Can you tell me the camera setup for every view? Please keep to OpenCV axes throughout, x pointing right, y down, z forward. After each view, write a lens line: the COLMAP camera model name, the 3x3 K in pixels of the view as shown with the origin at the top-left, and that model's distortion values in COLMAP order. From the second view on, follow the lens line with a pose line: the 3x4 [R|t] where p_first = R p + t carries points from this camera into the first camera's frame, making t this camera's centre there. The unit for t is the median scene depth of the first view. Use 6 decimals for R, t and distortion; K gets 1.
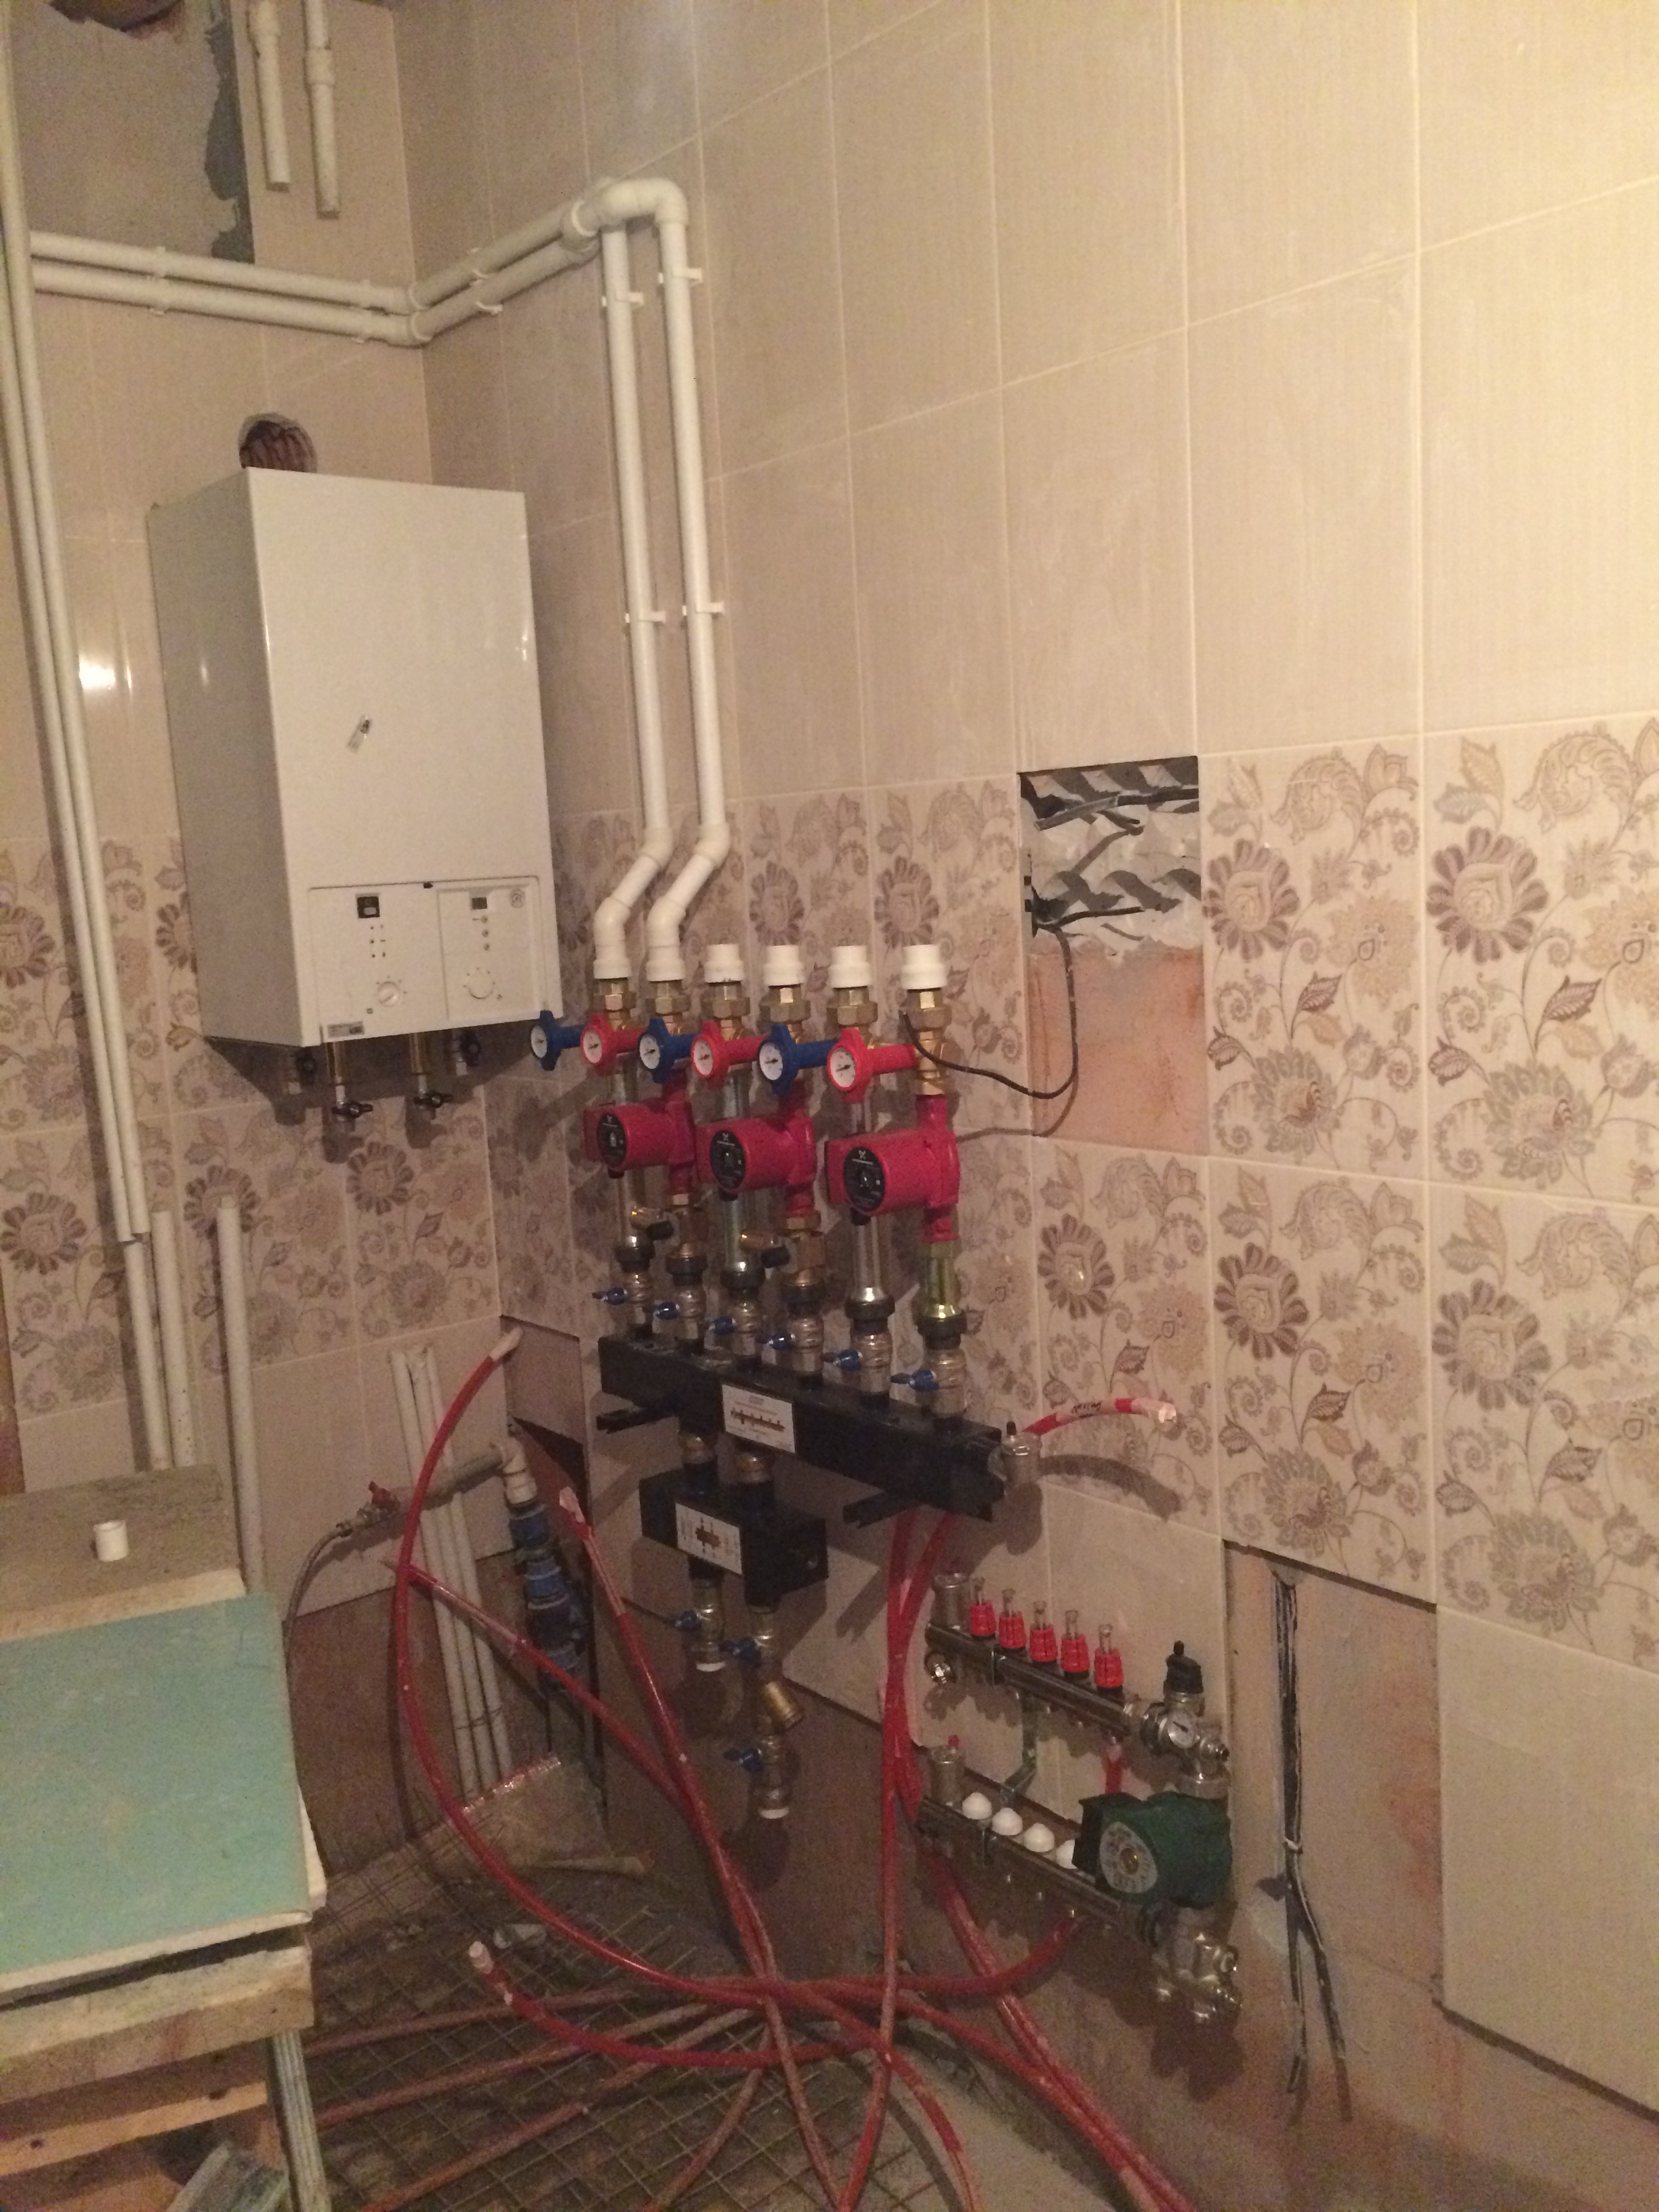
lens RADIAL K [[1886.3, 0, 836.3], [0, 1886.3, 1098.0], [0, 0, 1]] dist [0.086124, -0.113263]
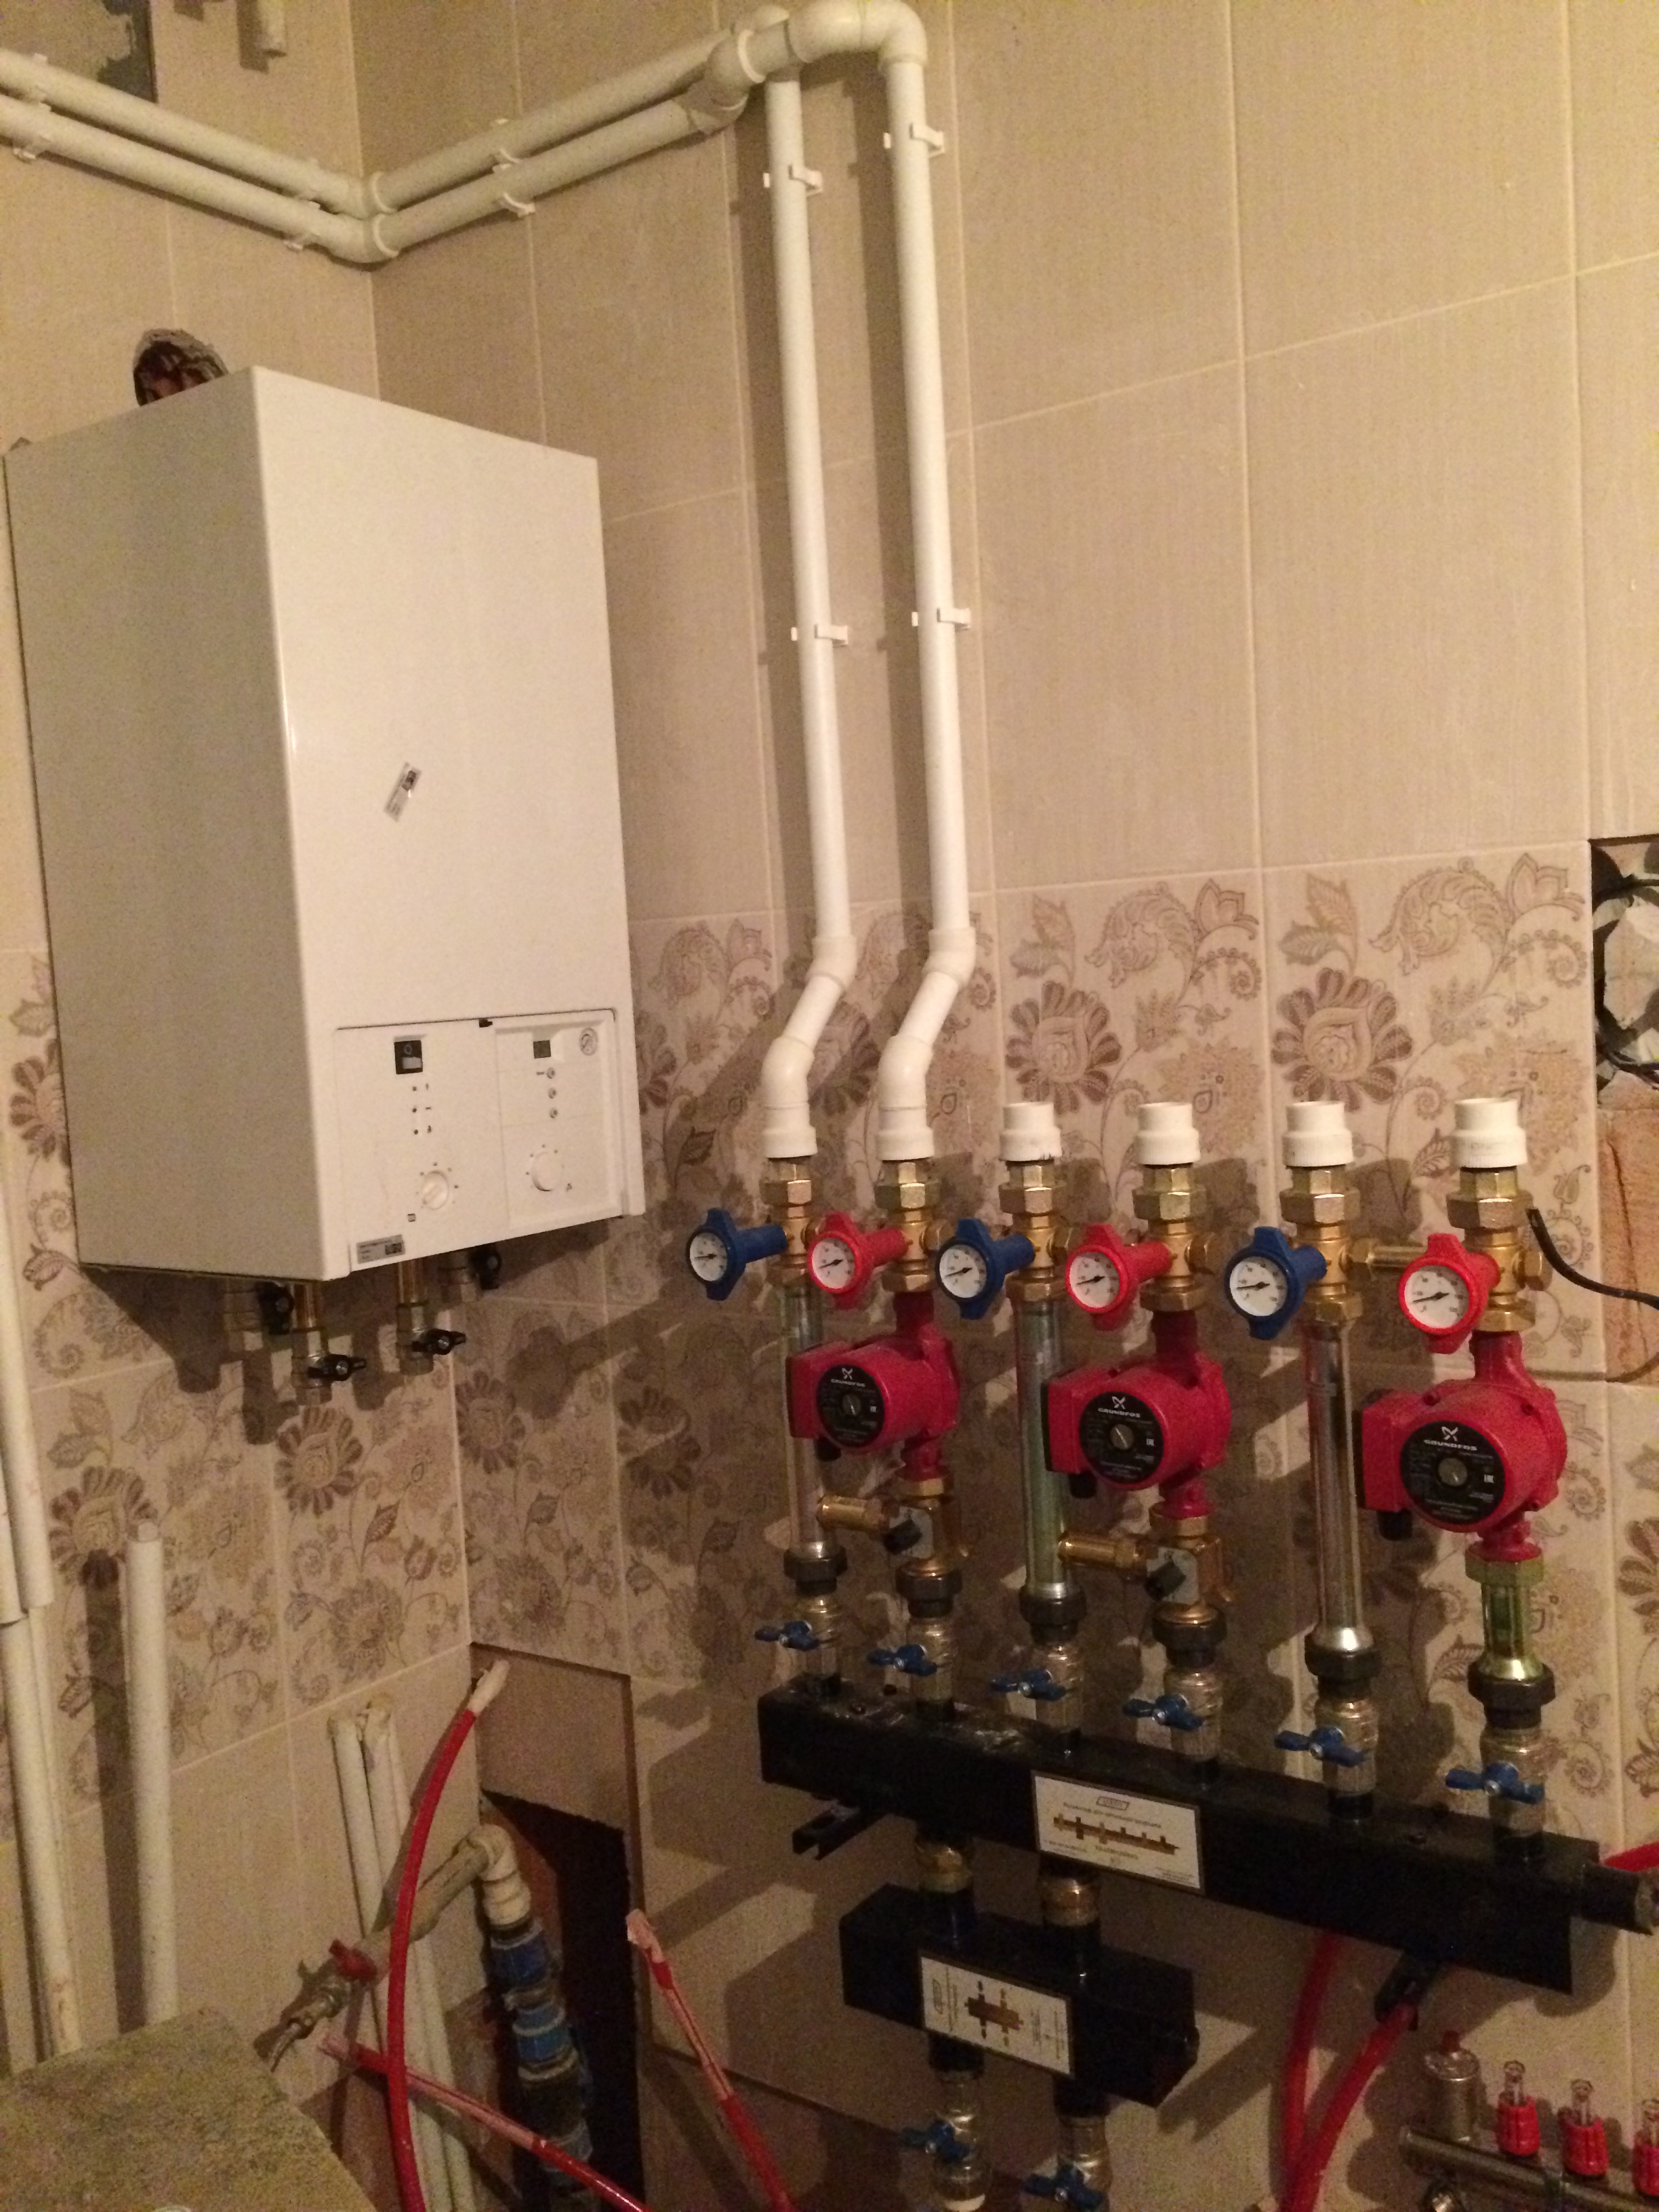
lens RADIAL K [[1886.3, 0, 836.3], [0, 1886.3, 1098.0], [0, 0, 1]] dist [0.086124, -0.113263]
pose [[0.966670, -0.018994, 0.255322, -0.287691], [0.038977, 0.996538, -0.073436, -0.035690], [-0.253043, 0.080940, 0.964063, 0.363313]]
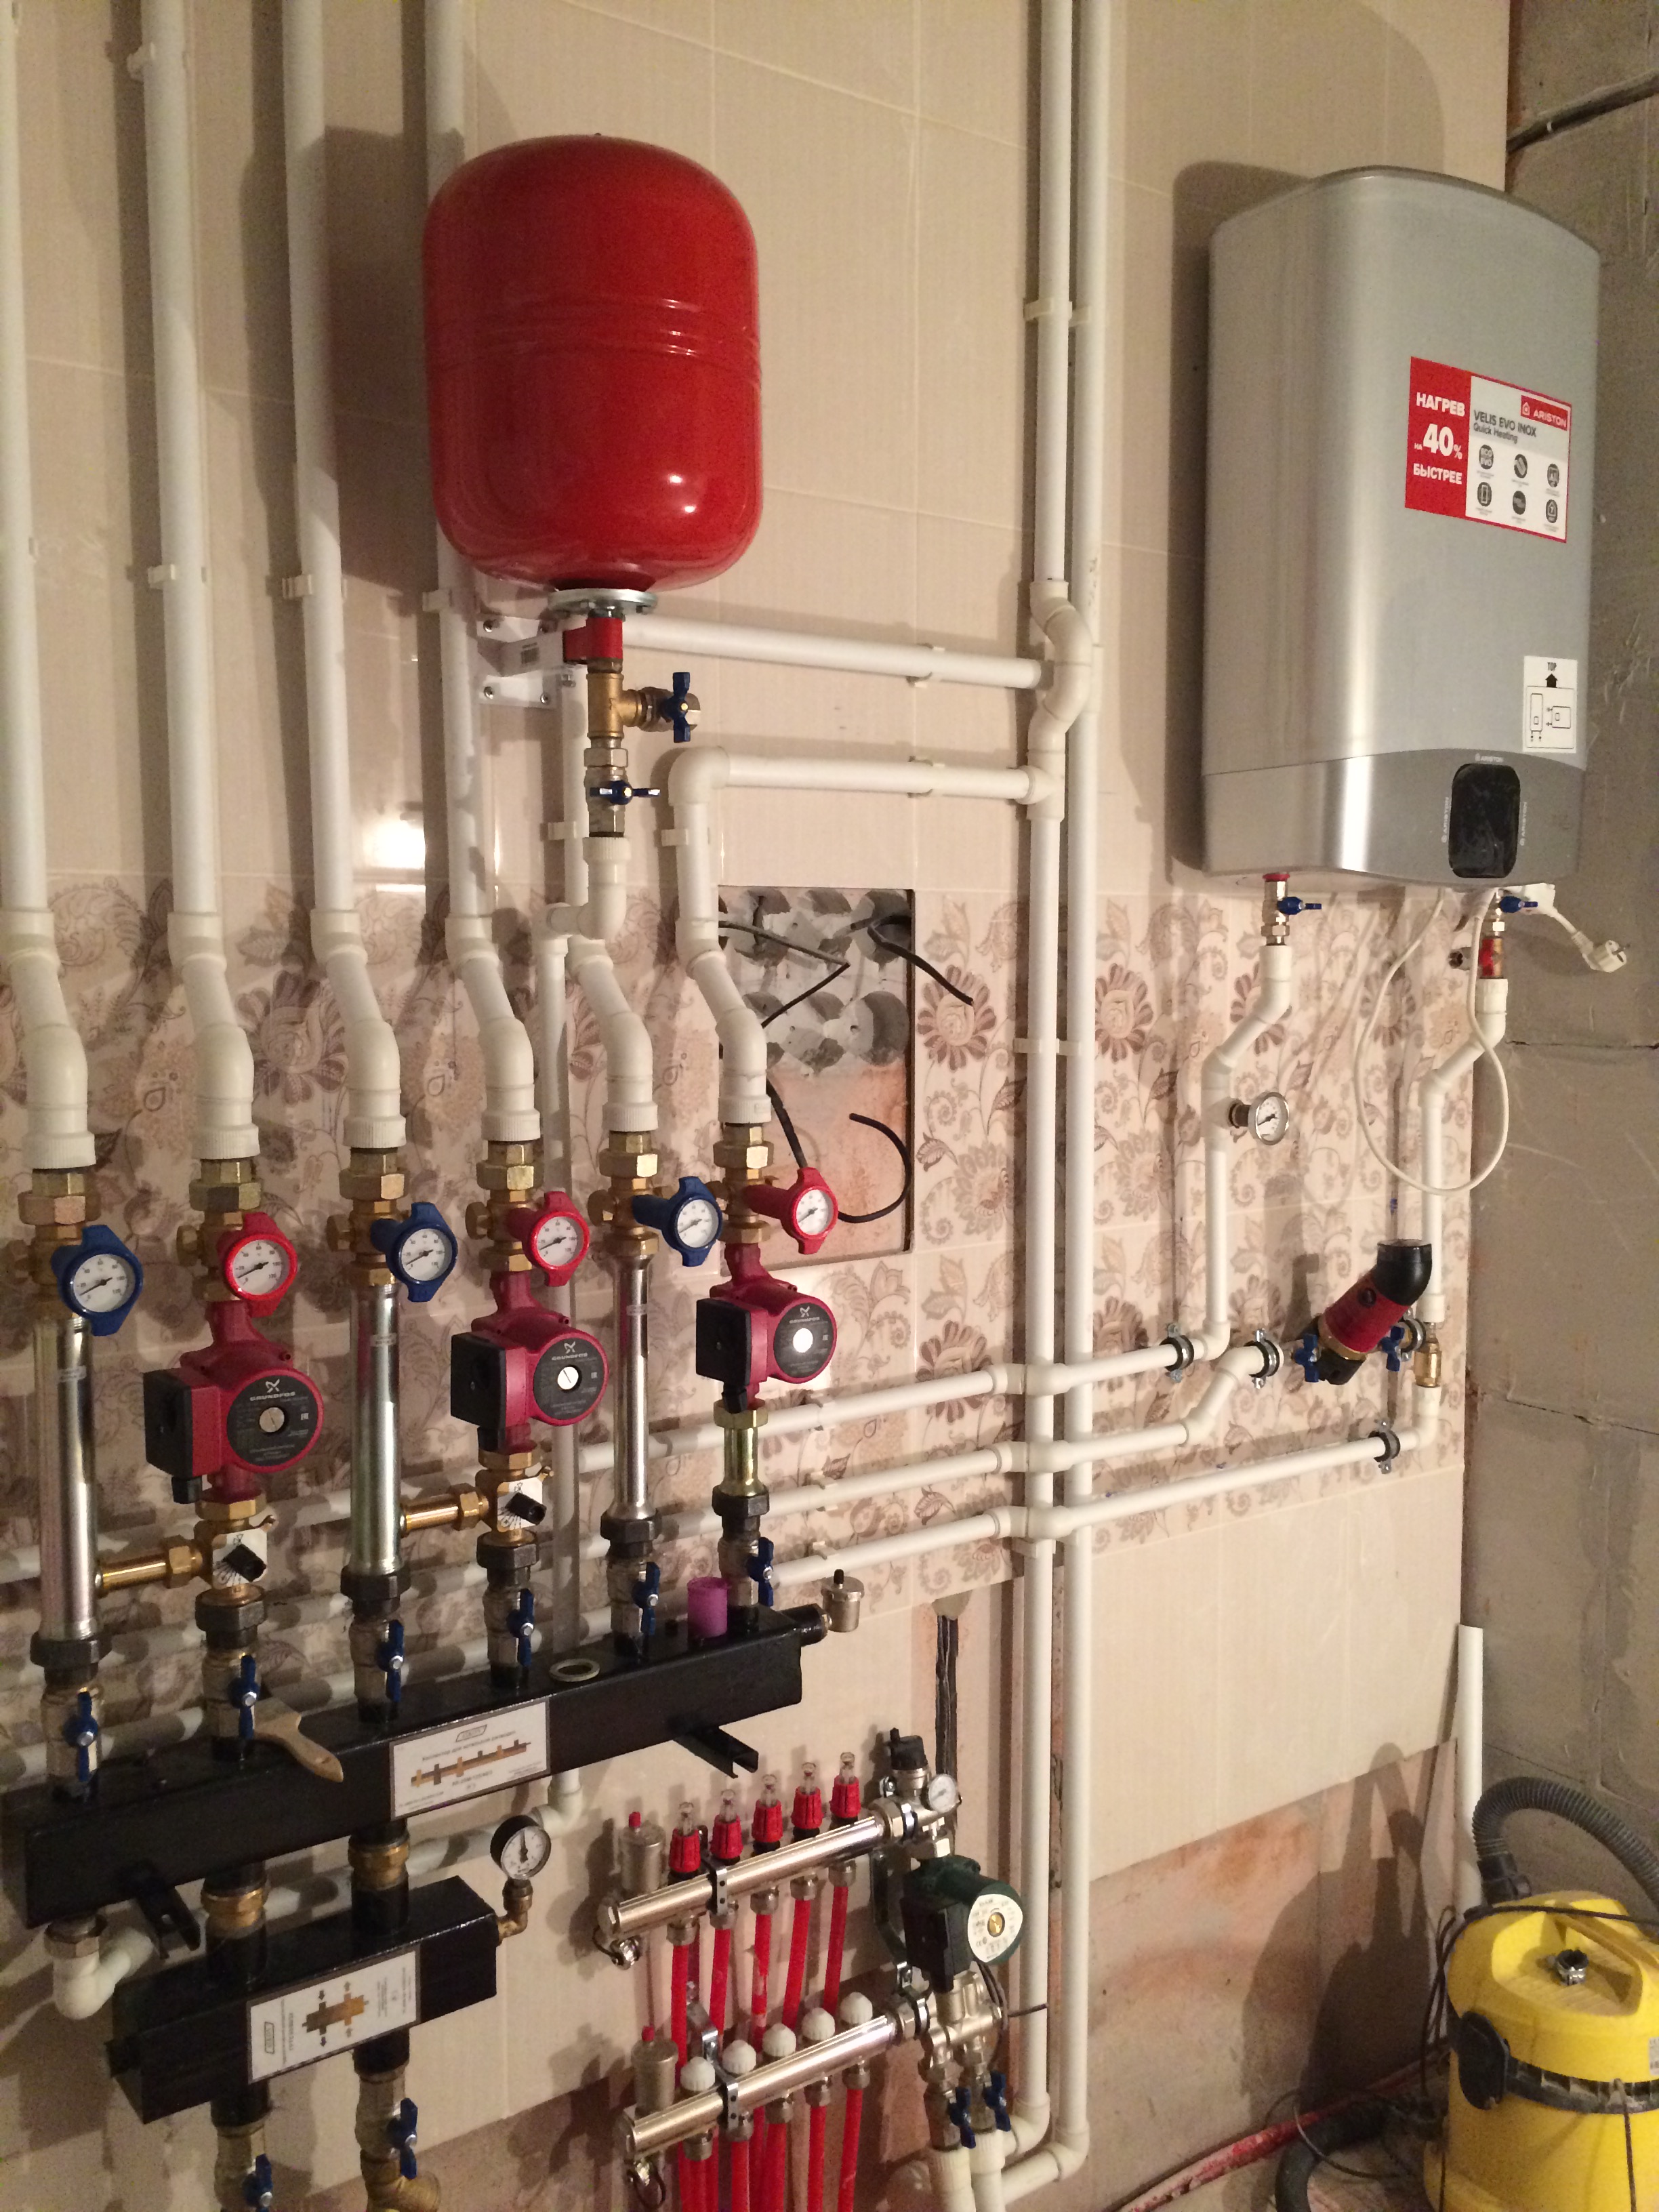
lens RADIAL K [[1886.3, 0, 836.3], [0, 1886.3, 1098.0], [0, 0, 1]] dist [0.086124, -0.113263]
pose [[0.059155, -0.029435, 0.997815, -0.711580], [0.127728, 0.991572, 0.021678, -0.069333], [-0.990044, 0.126166, 0.062416, 0.769225]]
